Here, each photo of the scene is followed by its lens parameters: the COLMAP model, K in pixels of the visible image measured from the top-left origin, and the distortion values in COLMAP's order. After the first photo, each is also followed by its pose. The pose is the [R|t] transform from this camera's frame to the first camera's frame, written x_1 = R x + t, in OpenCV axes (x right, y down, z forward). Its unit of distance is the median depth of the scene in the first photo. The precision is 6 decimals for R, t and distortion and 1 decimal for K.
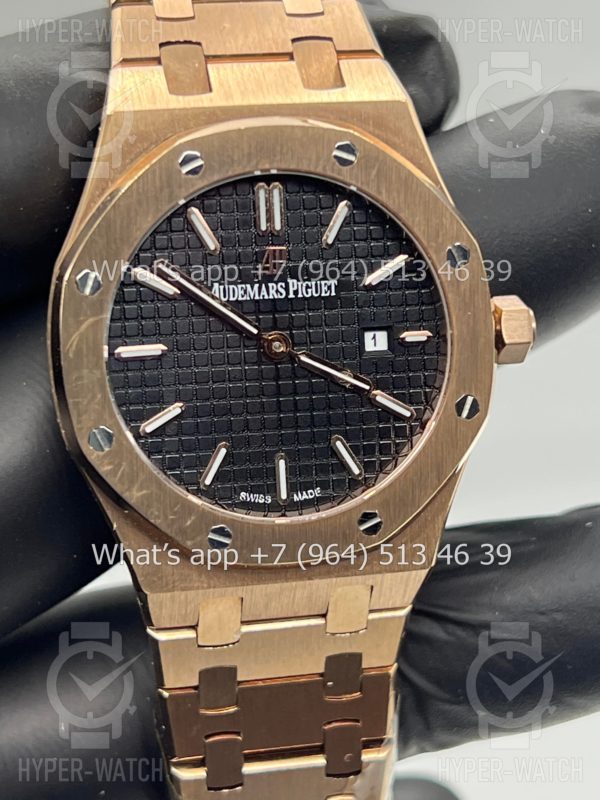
lens RADIAL K [[1991.8, 0, 300.0], [0, 1991.8, 400.0], [0, 0, 1]] dist [0.291168, -0.036602]
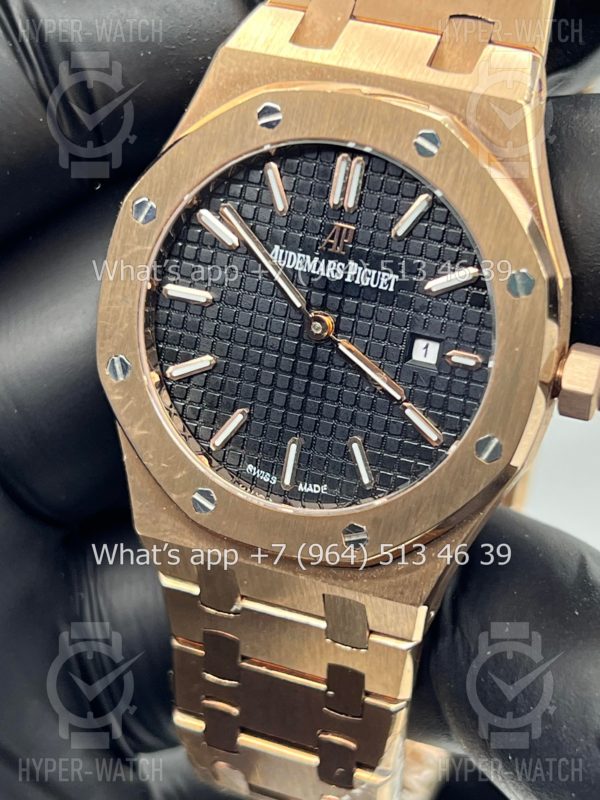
lens RADIAL K [[1991.8, 0, 300.0], [0, 1991.8, 400.0], [0, 0, 1]] dist [0.291168, -0.036602]
pose [[0.847116, 0.282179, -0.450299, 0.415375], [-0.270006, 0.958393, 0.092631, -0.078891], [0.457702, 0.043115, 0.888060, 0.161407]]
